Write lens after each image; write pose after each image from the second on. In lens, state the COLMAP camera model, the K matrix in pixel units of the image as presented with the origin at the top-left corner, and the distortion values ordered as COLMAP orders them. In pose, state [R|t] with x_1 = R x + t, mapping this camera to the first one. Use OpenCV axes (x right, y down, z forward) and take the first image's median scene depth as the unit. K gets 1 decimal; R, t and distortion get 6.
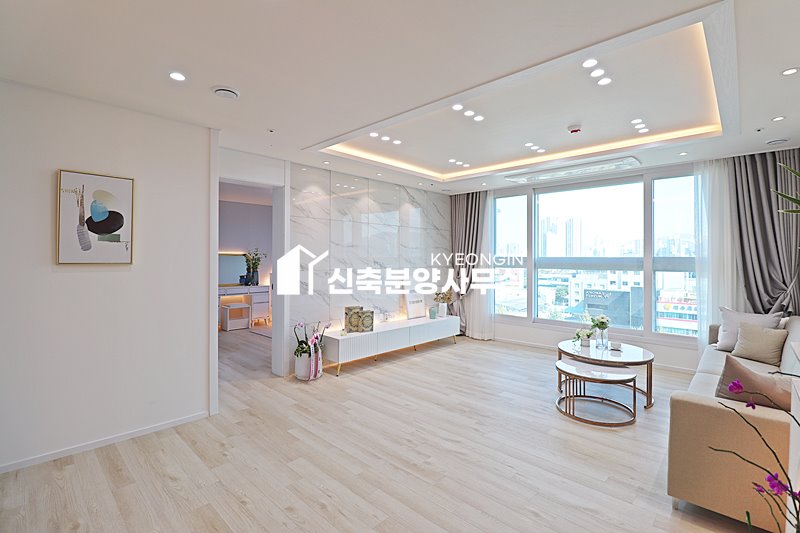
lens RADIAL K [[368.8, 0, 403.3], [0, 368.8, 254.7], [0, 0, 1]] dist [-0.001521, -0.000423]
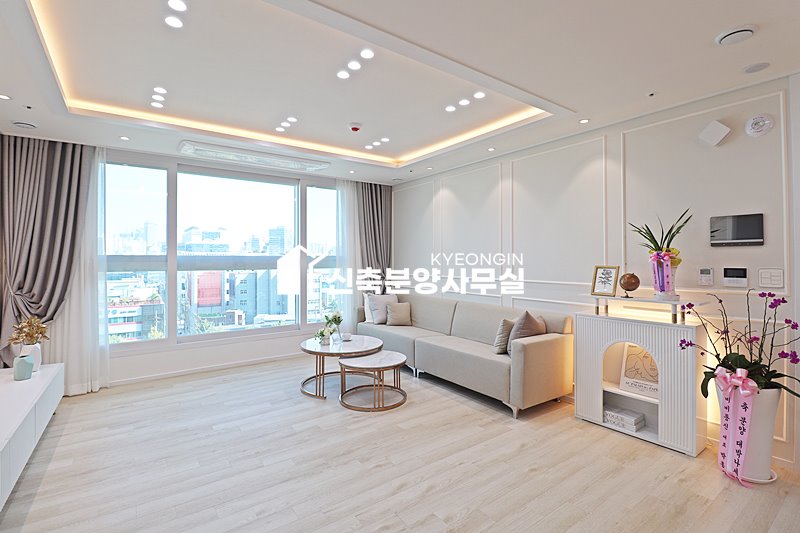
lens RADIAL K [[376.3, 0, 408.1], [0, 376.3, 257.5], [0, 0, 1]] dist [-0.011291, -0.000455]
pose [[0.183745, 0.002428, 0.982971, -0.410584], [-0.003696, 0.999992, -0.001779, 0.013074], [-0.982967, -0.003306, 0.183752, 0.539860]]
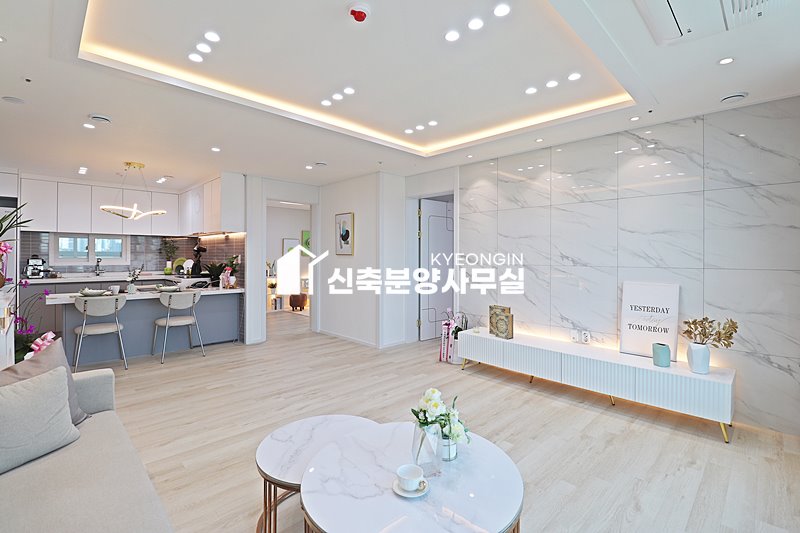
lens RADIAL K [[368.8, 0, 403.3], [0, 368.8, 254.7], [0, 0, 1]] dist [-0.001521, -0.000423]
pose [[-0.038671, -0.005935, -0.999234, 0.817837], [0.003449, 0.999976, -0.006073, 0.024249], [0.999246, -0.003681, -0.038650, 0.873441]]
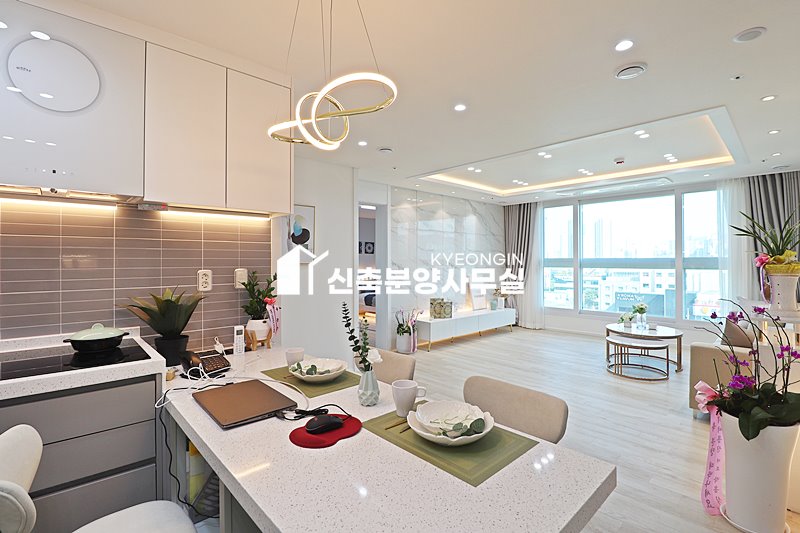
lens RADIAL K [[373.7, 0, 405.3], [0, 373.7, 256.9], [0, 0, 1]] dist [-0.002113, -0.000201]
pose [[0.998484, -0.006677, -0.054630, -0.185047], [0.006590, 0.999977, -0.001773, 0.001250], [0.054641, 0.001411, 0.998505, -0.303901]]
